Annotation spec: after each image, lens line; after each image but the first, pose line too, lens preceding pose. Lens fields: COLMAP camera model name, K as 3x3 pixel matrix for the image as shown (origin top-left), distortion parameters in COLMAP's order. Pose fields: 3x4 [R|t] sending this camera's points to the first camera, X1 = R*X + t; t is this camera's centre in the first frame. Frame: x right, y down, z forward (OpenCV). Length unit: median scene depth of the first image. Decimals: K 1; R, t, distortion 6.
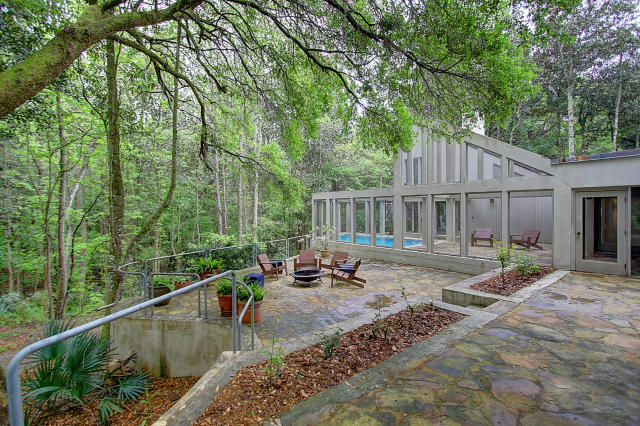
lens RADIAL K [[292.4, 0, 320.3], [0, 292.4, 213.1], [0, 0, 1]] dist [-0.011606, 0.002117]
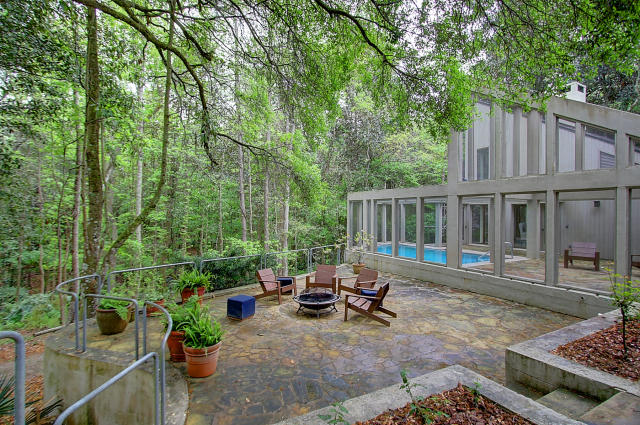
lens RADIAL K [[324.9, 0, 317.0], [0, 324.9, 214.4], [0, 0, 1]] dist [-0.017728, 0.003536]
pose [[0.983708, 0.013770, -0.179247, 0.090100], [-0.015082, 0.999869, -0.005956, -0.001897], [0.179141, 0.008562, 0.983786, 0.166716]]
